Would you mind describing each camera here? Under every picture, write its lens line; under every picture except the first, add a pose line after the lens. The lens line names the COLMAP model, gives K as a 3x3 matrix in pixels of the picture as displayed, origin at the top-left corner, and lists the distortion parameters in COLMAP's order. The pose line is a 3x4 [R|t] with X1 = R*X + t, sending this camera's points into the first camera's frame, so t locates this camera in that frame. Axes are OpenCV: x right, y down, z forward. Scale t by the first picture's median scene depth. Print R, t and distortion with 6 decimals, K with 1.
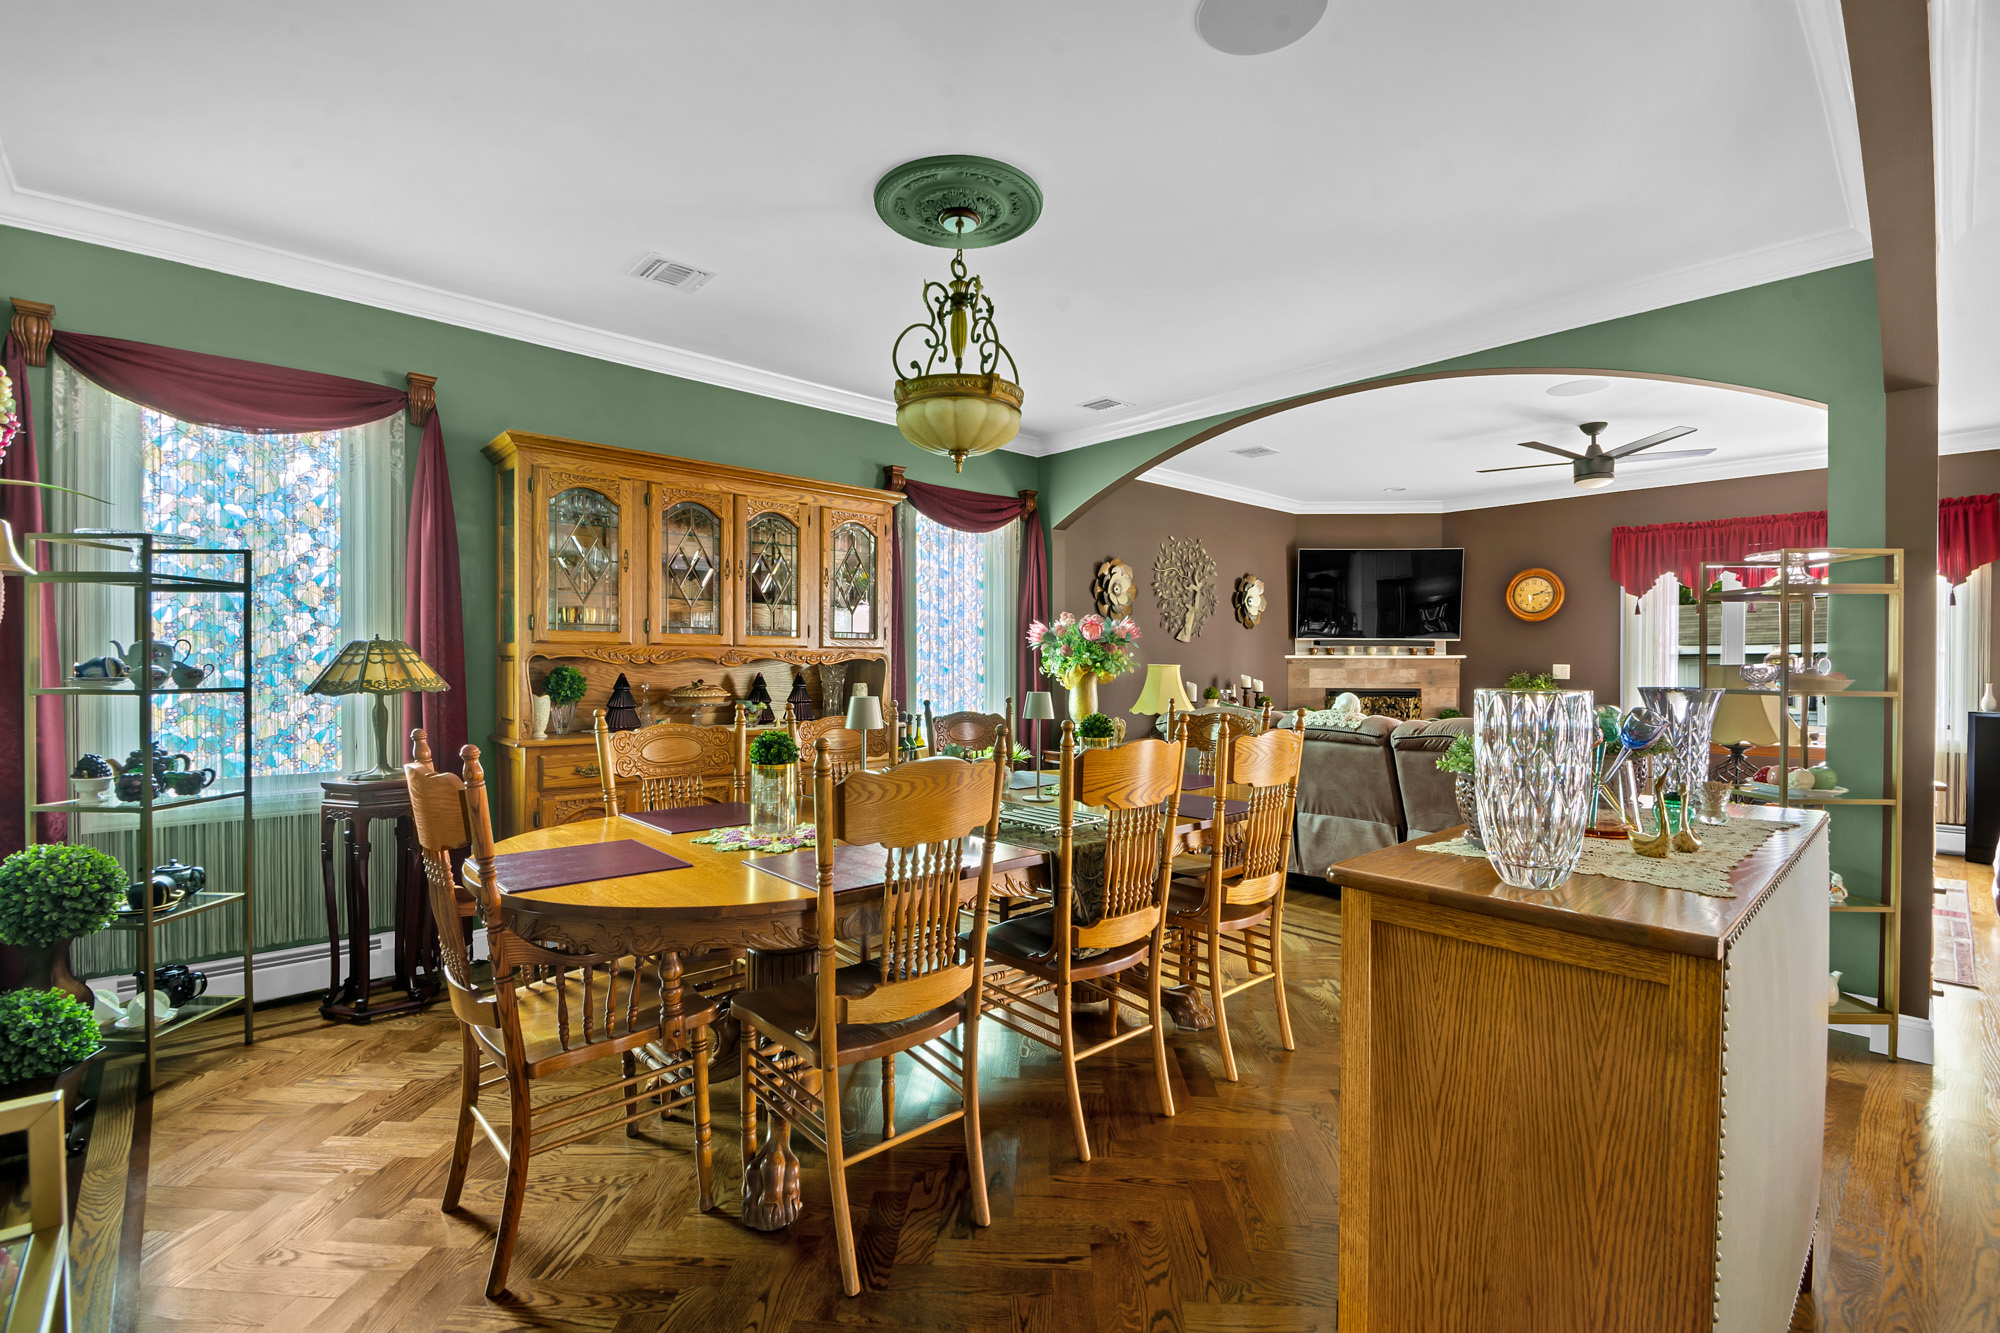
lens RADIAL K [[876.6, 0, 995.1], [0, 876.6, 670.2], [0, 0, 1]] dist [0.004249, -0.010360]
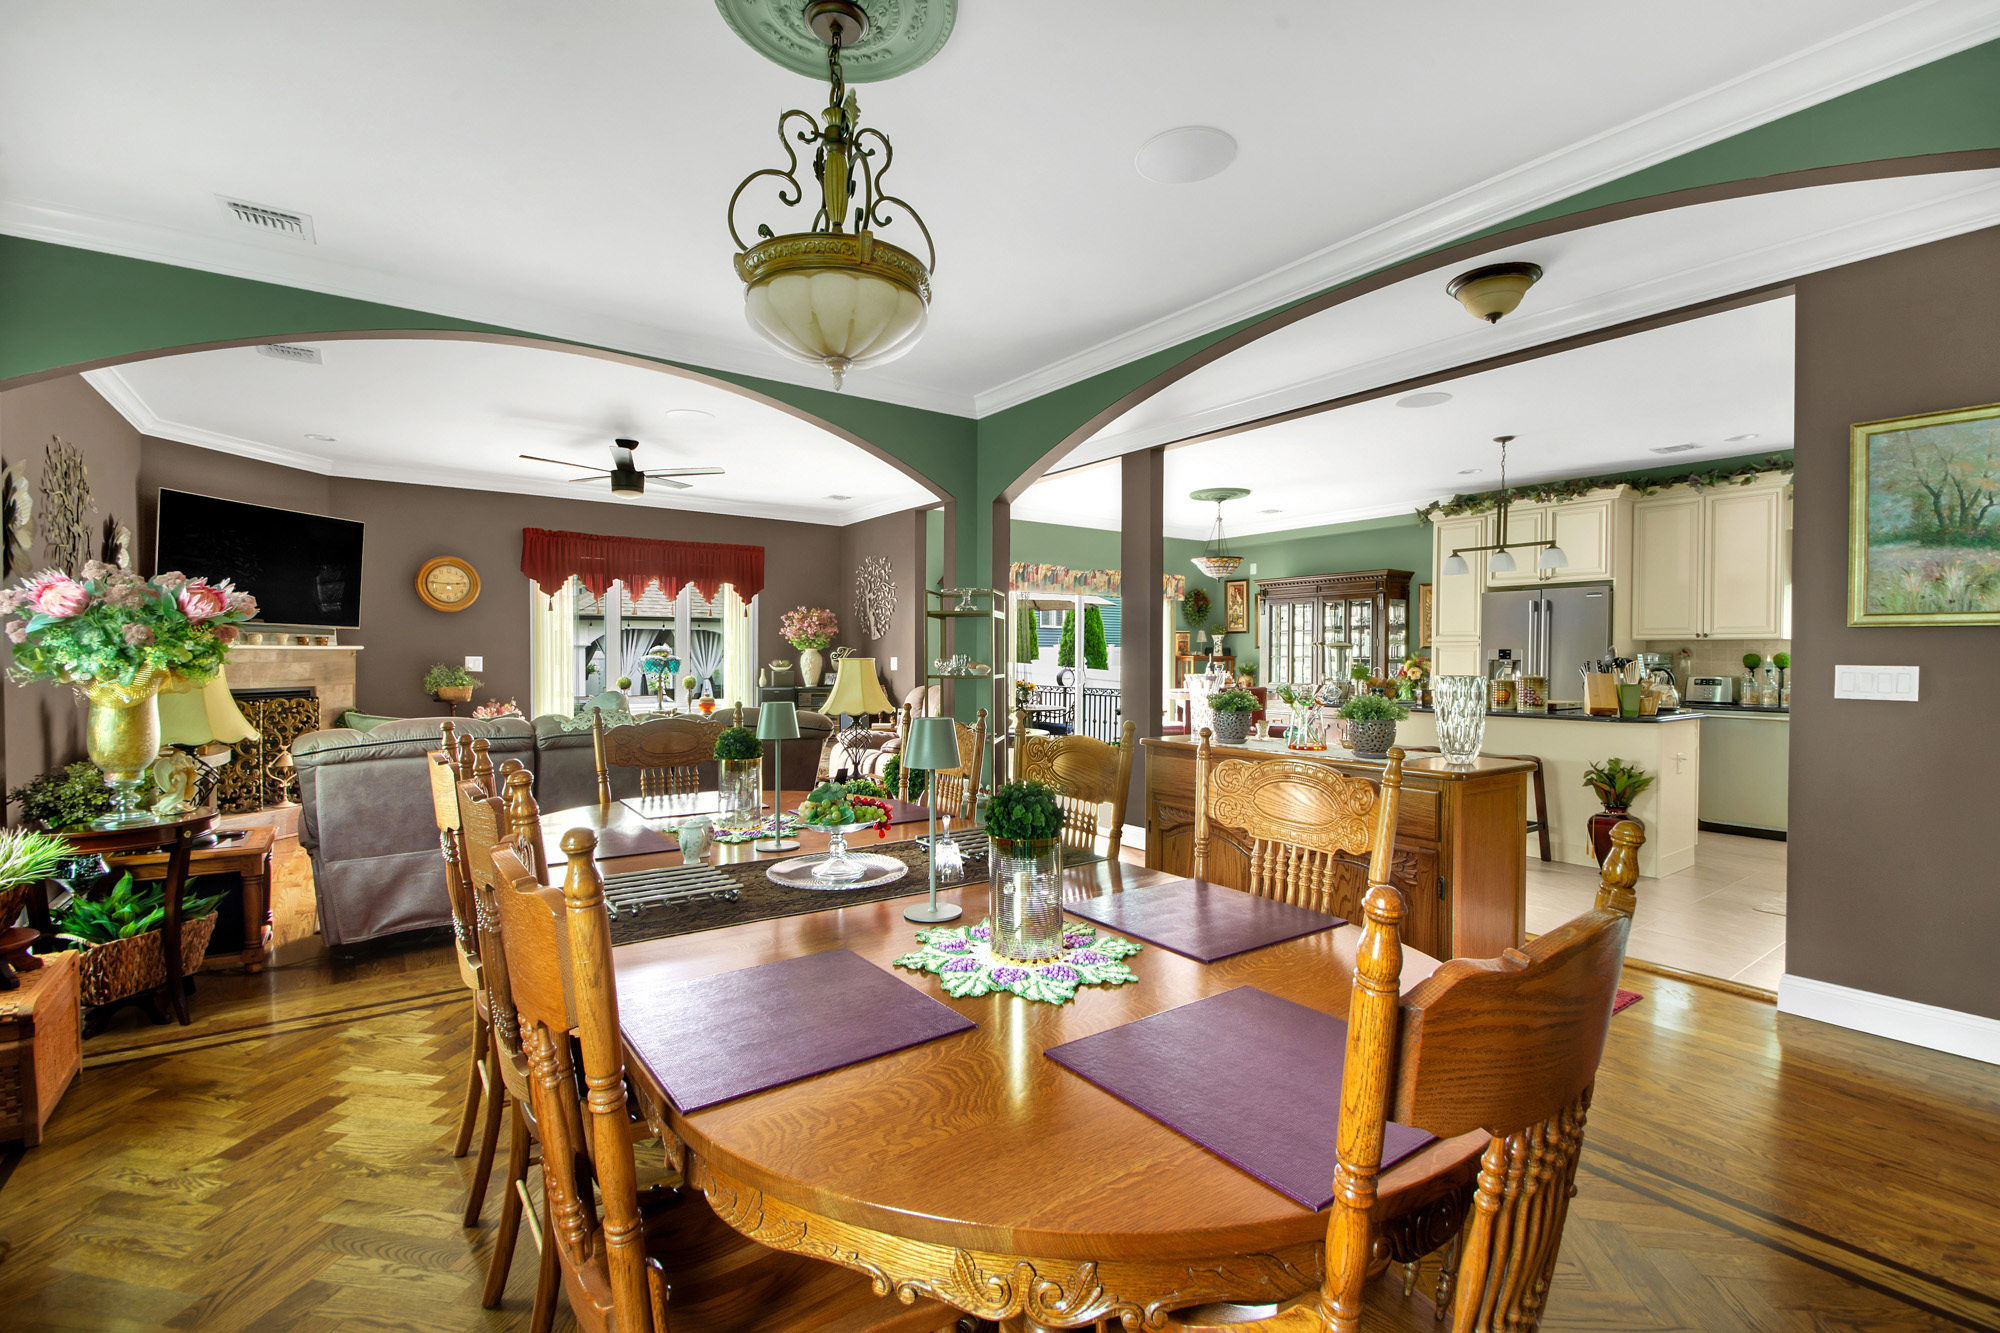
lens RADIAL K [[876.6, 0, 995.1], [0, 876.6, 670.2], [0, 0, 1]] dist [0.004249, -0.010360]
pose [[0.109325, -0.015575, 0.993884, -0.269157], [0.006210, 0.999868, 0.014985, -0.002586], [-0.993987, 0.004533, 0.109408, 0.294785]]
